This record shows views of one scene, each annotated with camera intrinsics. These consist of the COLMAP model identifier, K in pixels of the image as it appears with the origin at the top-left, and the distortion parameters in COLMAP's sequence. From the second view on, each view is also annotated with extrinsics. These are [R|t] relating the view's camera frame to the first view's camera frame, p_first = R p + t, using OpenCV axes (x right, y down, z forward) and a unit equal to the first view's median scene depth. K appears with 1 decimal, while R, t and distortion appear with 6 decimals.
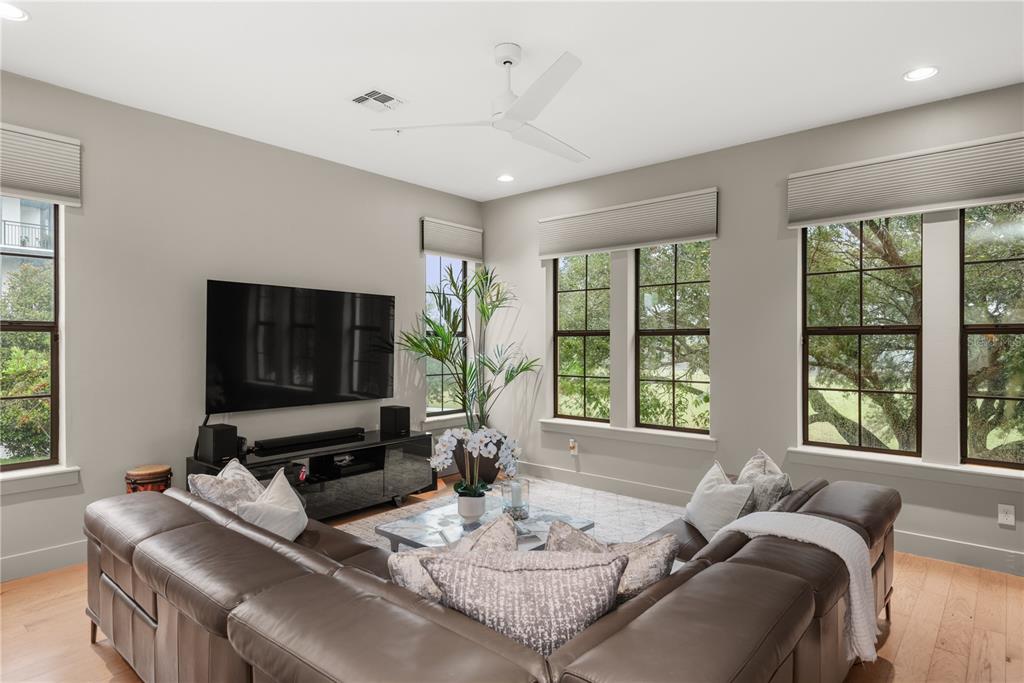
lens RADIAL K [[569.1, 0, 512.0], [0, 569.1, 341.5], [0, 0, 1]] dist [-0.004550, -0.000722]
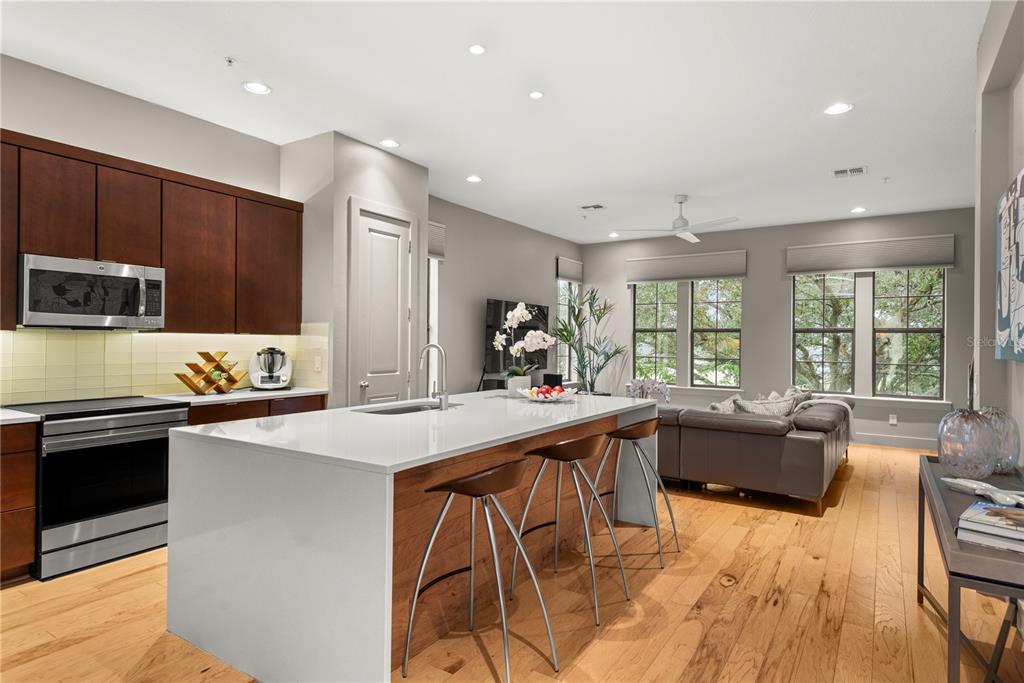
lens RADIAL K [[561.1, 0, 512.0], [0, 561.1, 341.5], [0, 0, 1]] dist [0.014840, -0.000419]
pose [[0.990937, 0.006832, 0.134150, -0.532103], [-0.007683, 0.999954, 0.005828, 0.010889], [-0.134104, -0.006805, 0.990944, -0.580526]]
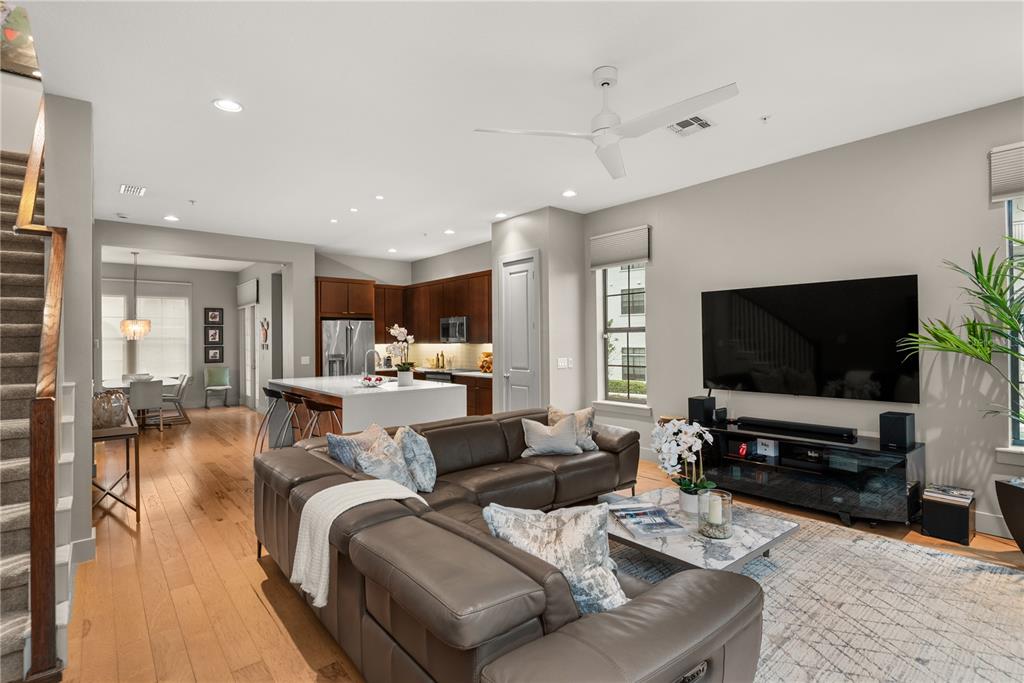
lens RADIAL K [[488.3, 0, 512.0], [0, 488.3, 341.5], [0, 0, 1]] dist [0.001939, 0.000257]
pose [[-0.161763, 0.000554, -0.986829, 0.521724], [0.014035, 0.999900, -0.001739, 0.005117], [0.986730, -0.014131, -0.161755, 0.532328]]
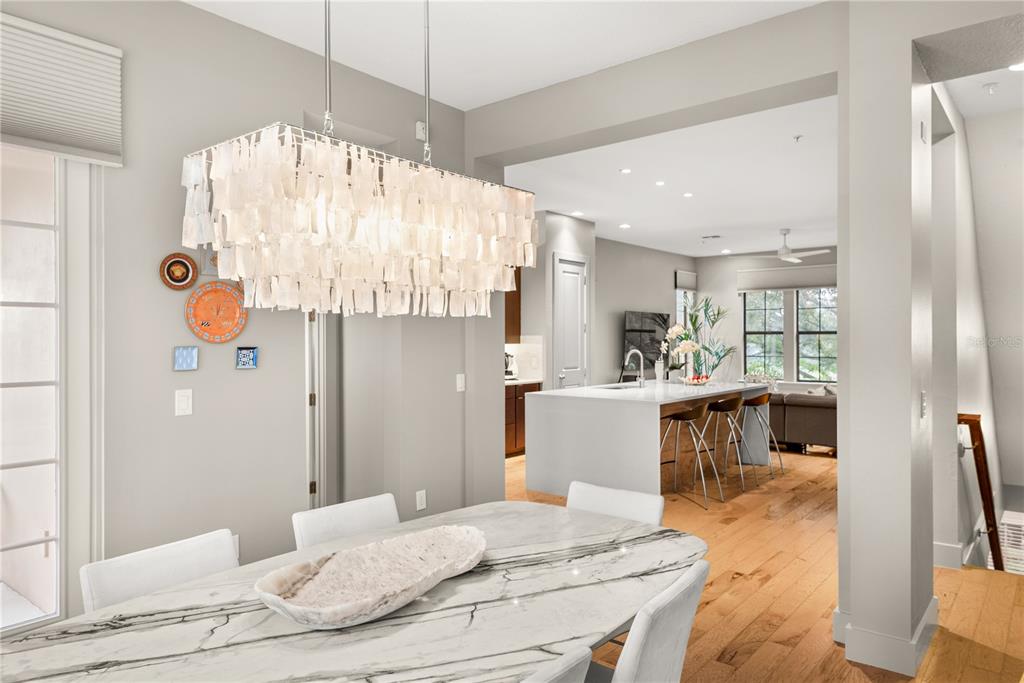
lens RADIAL K [[639.0, 0, 512.0], [0, 639.0, 341.5], [0, 0, 1]] dist [-0.000971, -0.000471]
pose [[0.999894, -0.005126, 0.013627, -0.778361], [0.005012, 0.999952, 0.008364, -0.009288], [-0.013669, -0.008294, 0.999872, -1.156751]]
